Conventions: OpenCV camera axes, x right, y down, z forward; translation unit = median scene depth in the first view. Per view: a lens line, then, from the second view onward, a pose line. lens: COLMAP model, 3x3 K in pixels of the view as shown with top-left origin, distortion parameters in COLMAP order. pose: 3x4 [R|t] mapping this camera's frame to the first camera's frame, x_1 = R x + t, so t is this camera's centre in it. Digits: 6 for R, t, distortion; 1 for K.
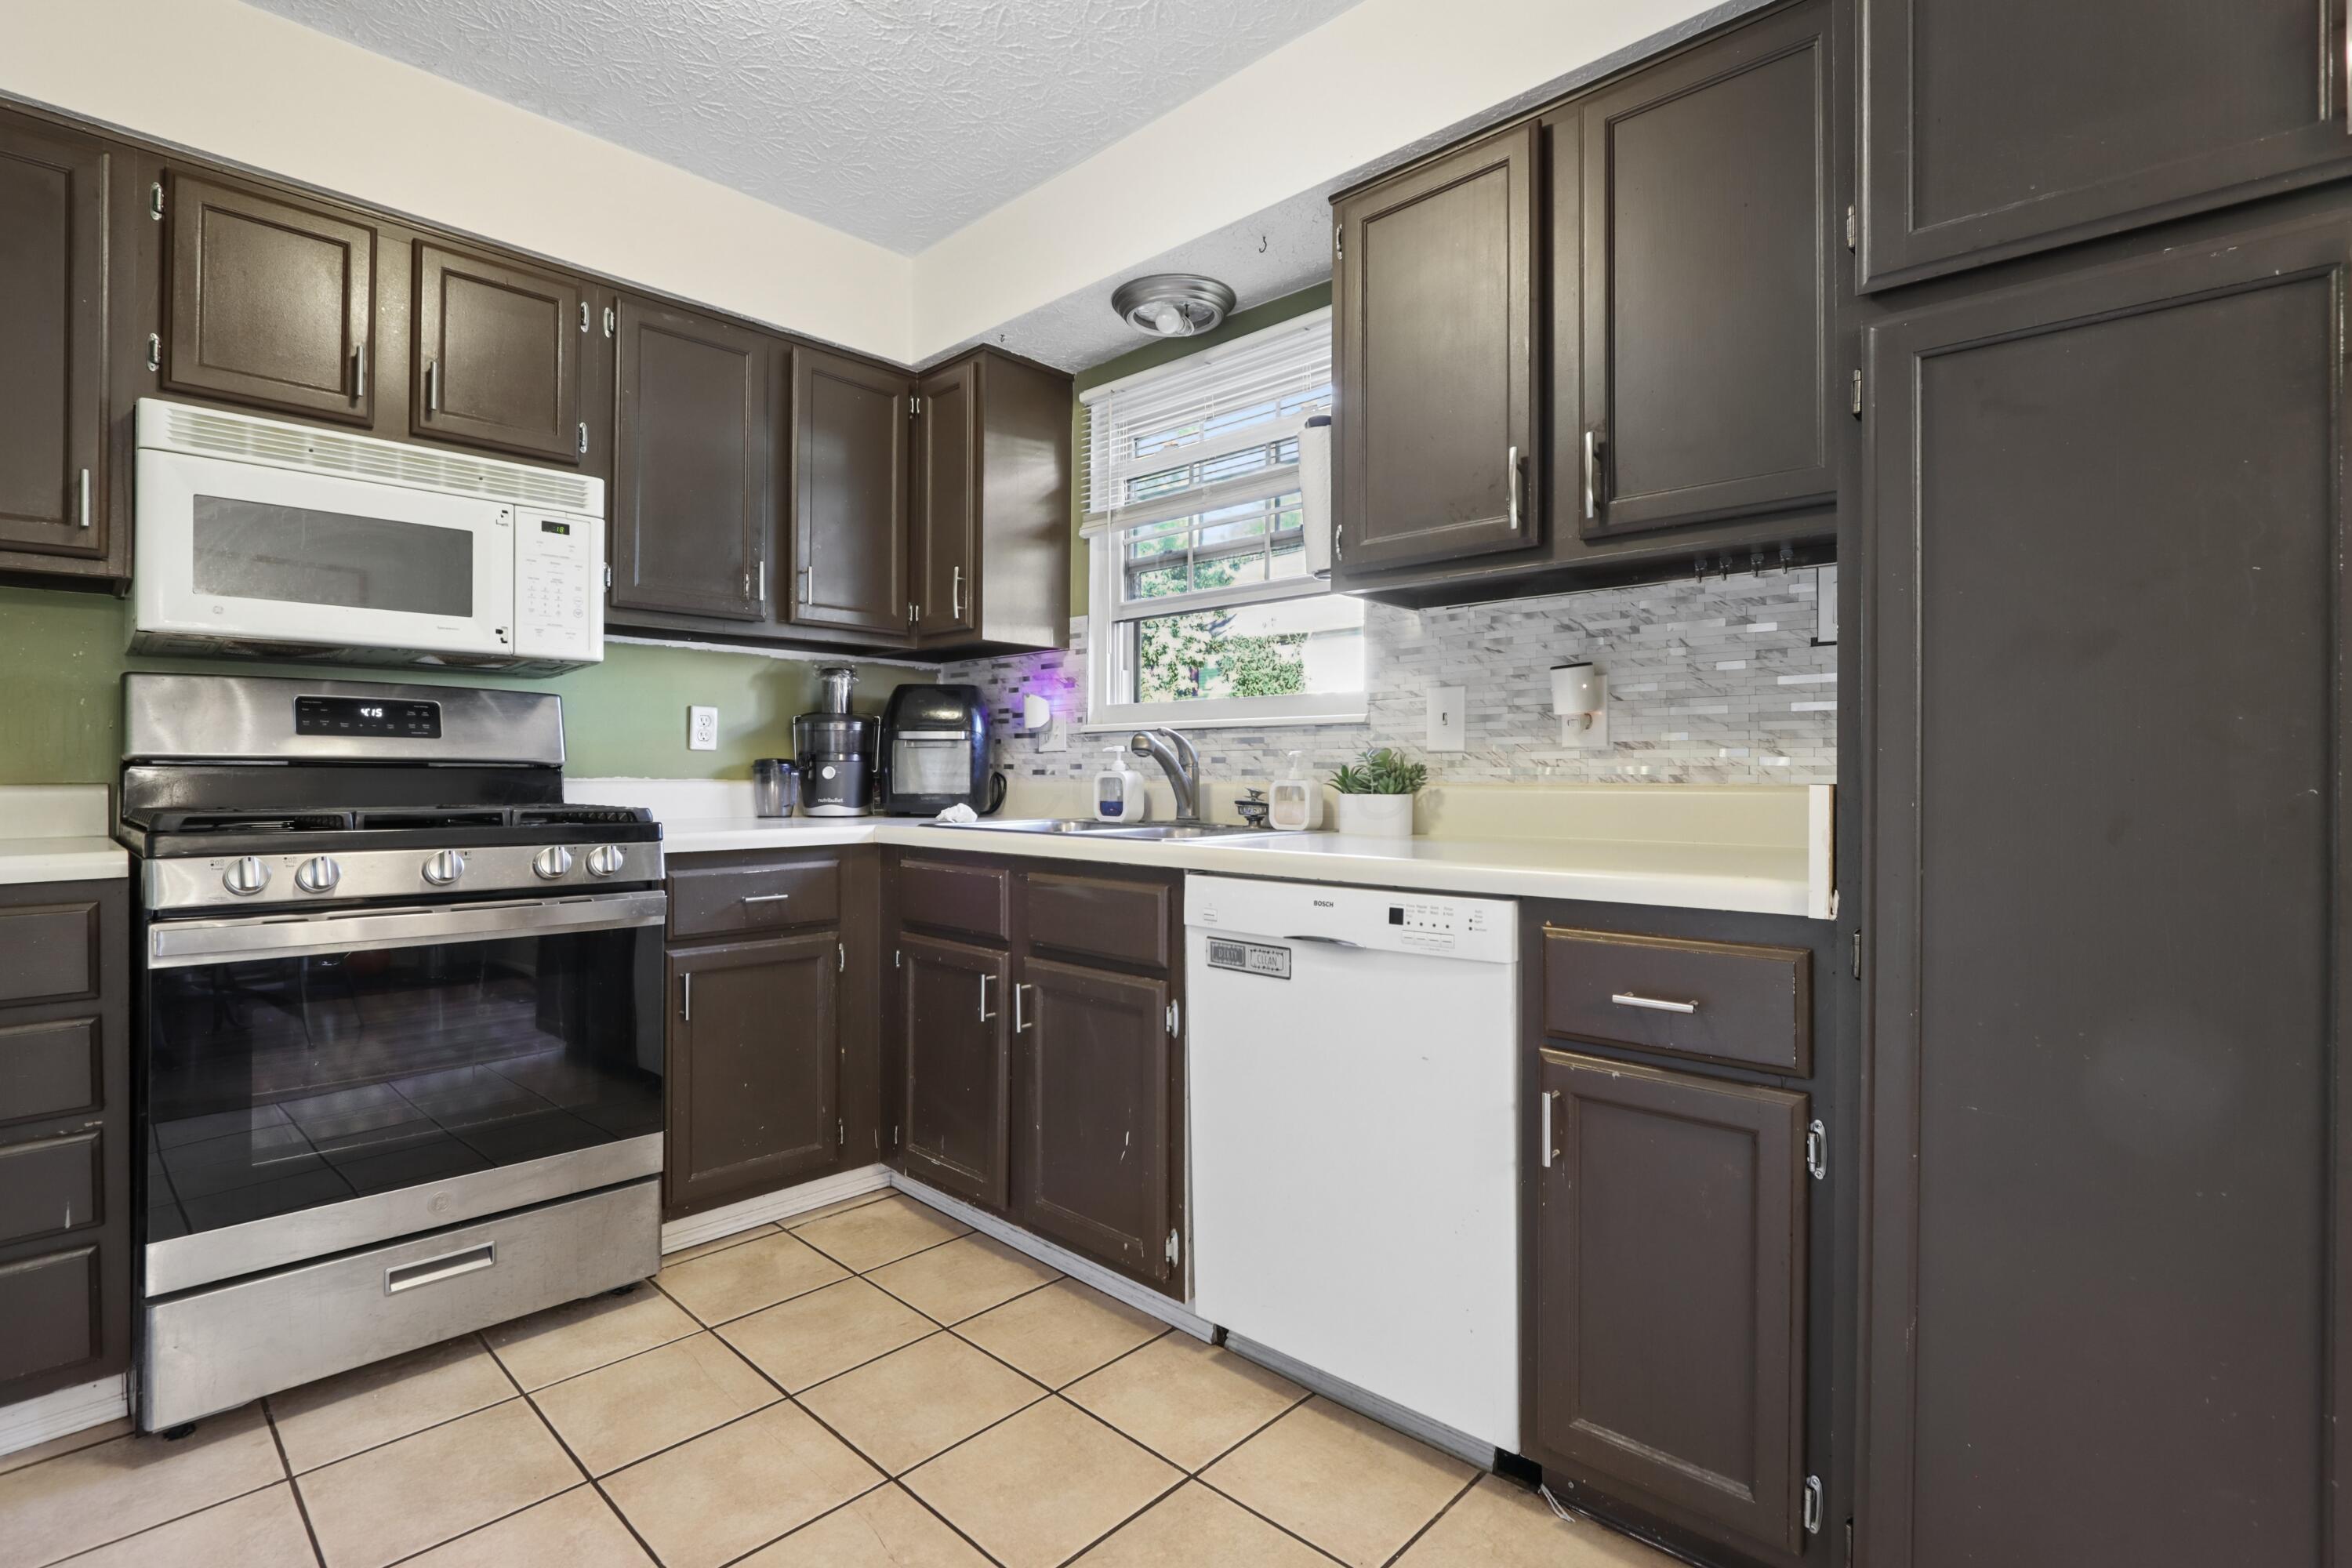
lens RADIAL K [[1085.3, 0, 1176.0], [0, 1085.3, 784.0], [0, 0, 1]] dist [-0.002460, 0.000231]
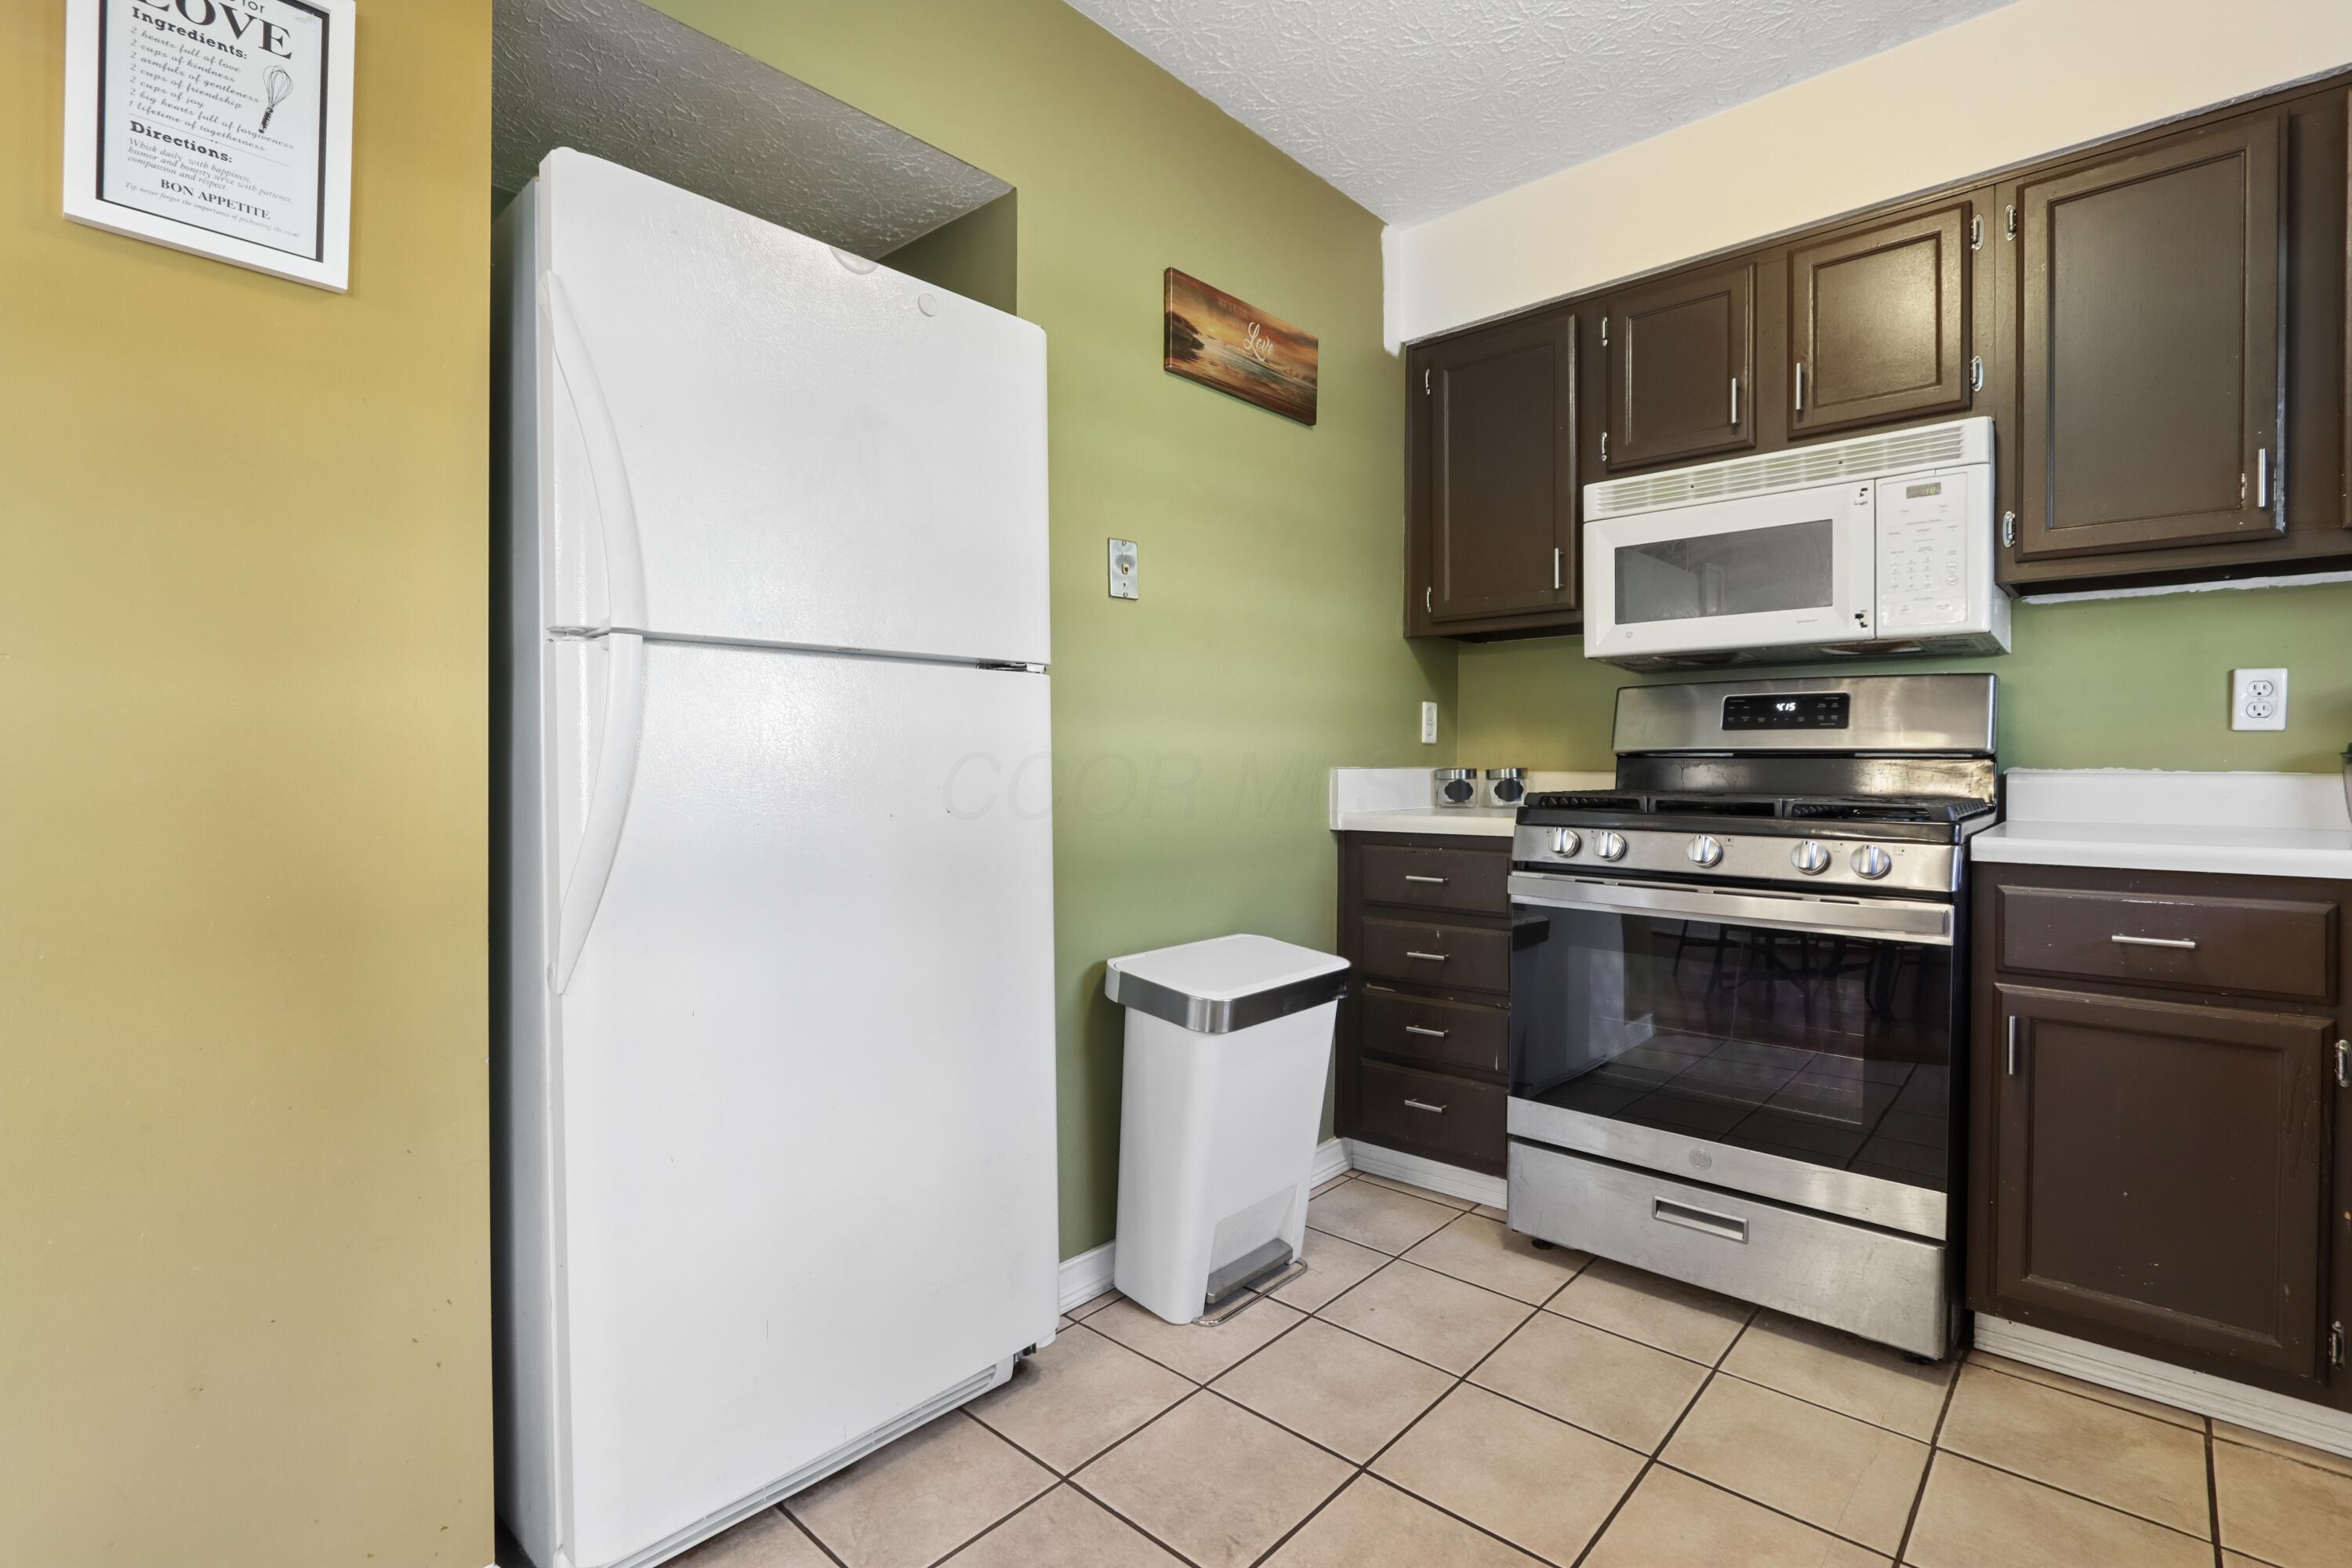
lens RADIAL K [[1117.4, 0, 1168.5], [0, 1117.4, 781.4], [0, 0, 1]] dist [0.001548, -0.000422]
pose [[0.029618, 0.018245, -0.999395, 0.358319], [-0.007787, 0.999807, 0.018022, -0.007586], [0.999531, 0.007248, 0.029754, 0.367871]]
